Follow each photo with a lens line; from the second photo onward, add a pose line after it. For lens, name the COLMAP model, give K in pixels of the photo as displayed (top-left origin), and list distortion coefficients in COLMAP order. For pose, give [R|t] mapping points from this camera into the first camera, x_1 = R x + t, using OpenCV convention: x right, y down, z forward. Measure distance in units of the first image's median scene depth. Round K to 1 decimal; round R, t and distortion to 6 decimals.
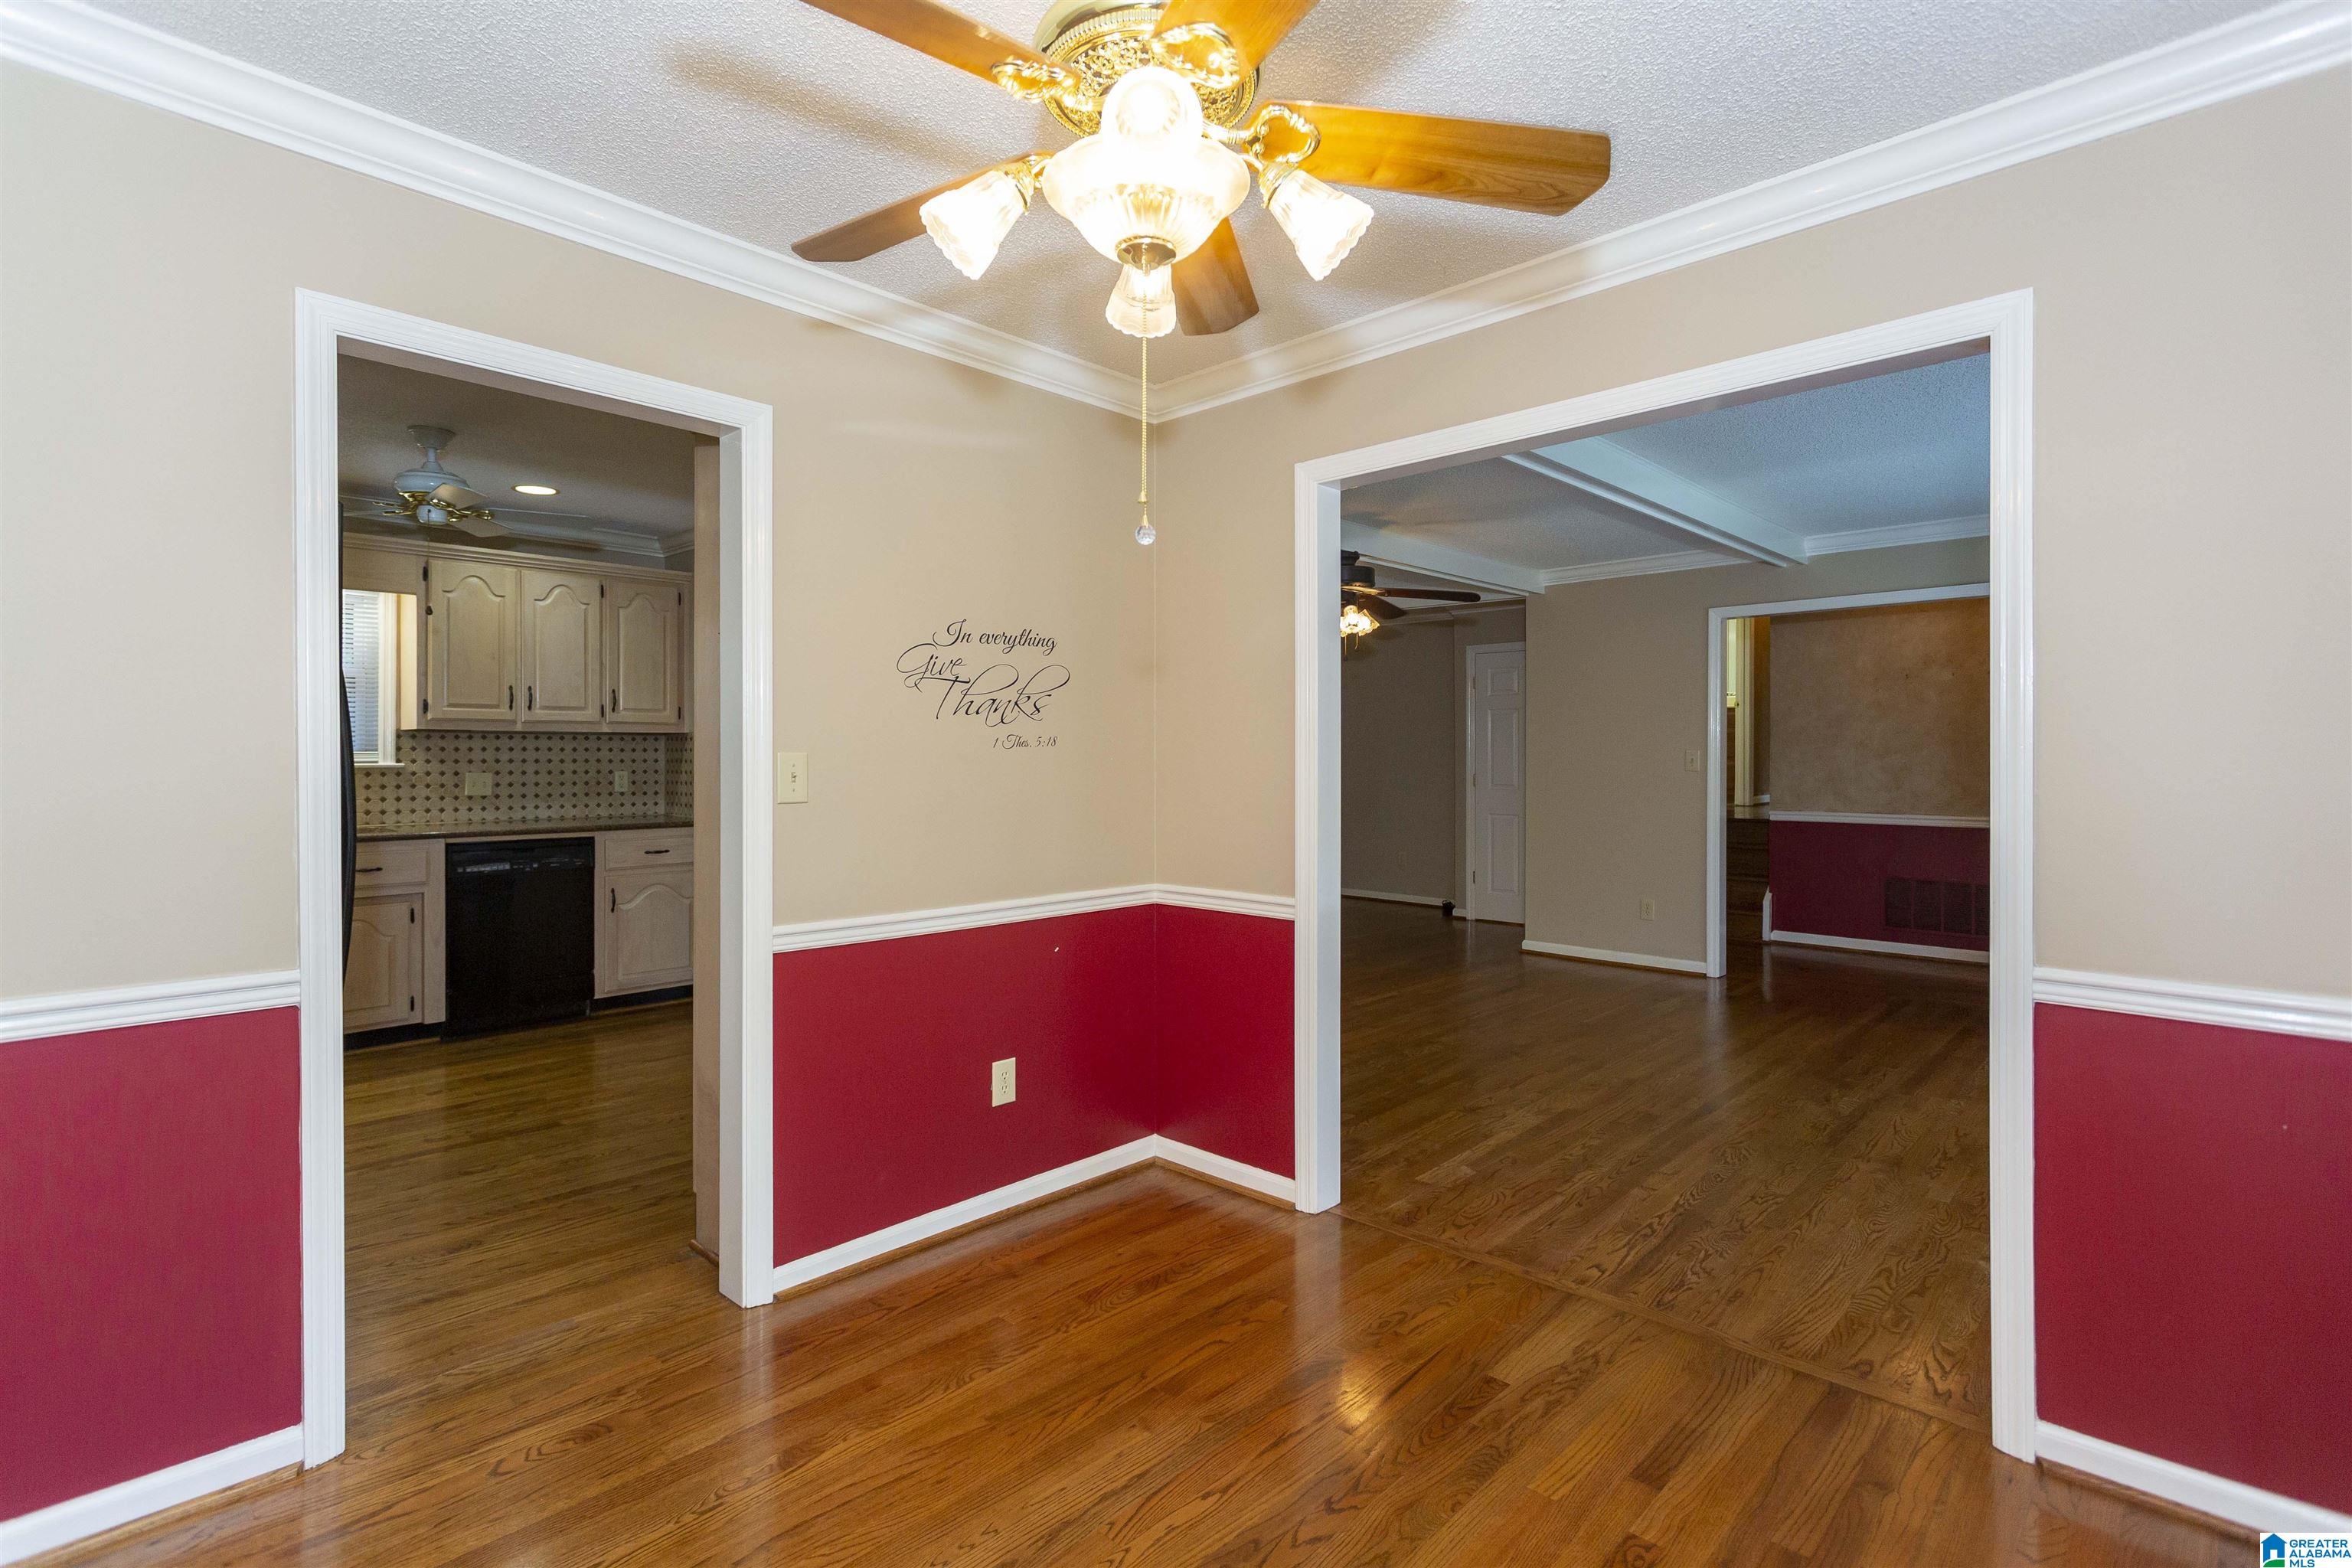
lens RADIAL K [[1132.4, 0, 1187.7], [0, 1132.4, 758.6], [0, 0, 1]] dist [0.001825, 0.003775]
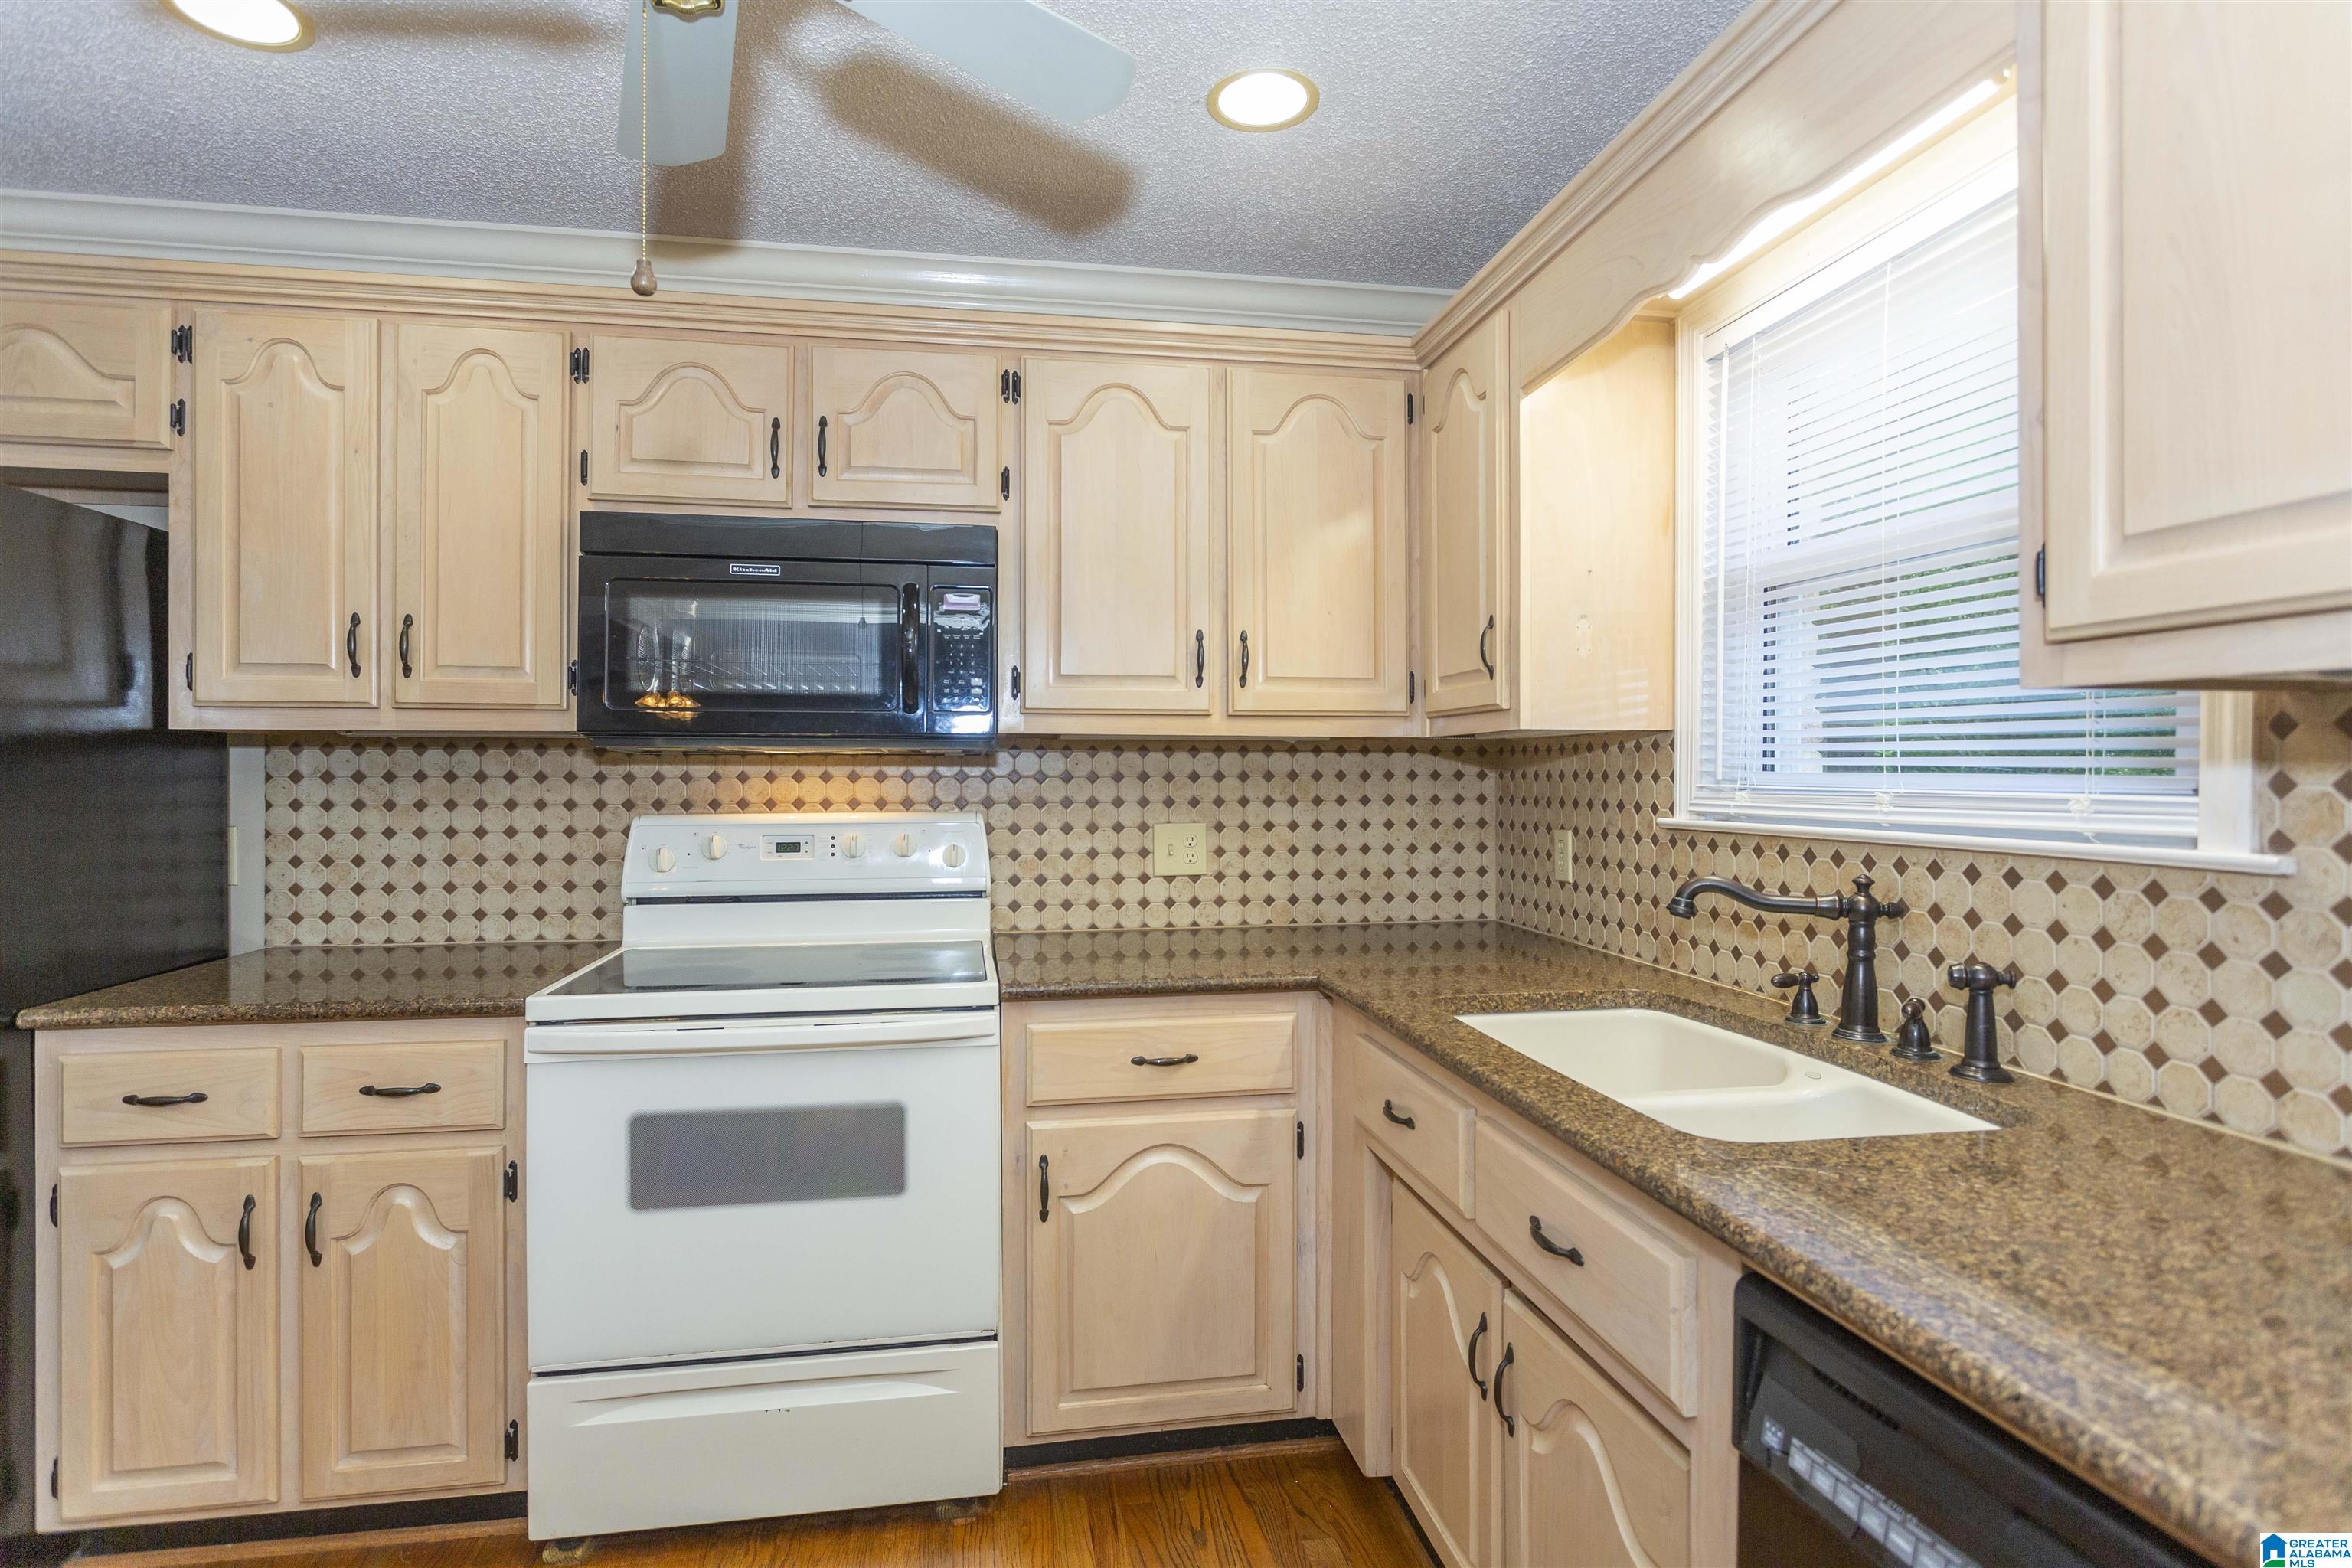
lens RADIAL K [[1175.9, 0, 1141.7], [0, 1175.9, 764.3], [0, 0, 1]] dist [-0.003672, 0.001792]
pose [[-0.617314, -0.004392, -0.786704, -0.374417], [-0.004635, 0.999987, -0.001945, -0.010421], [0.786703, 0.002446, -0.617327, 0.916773]]
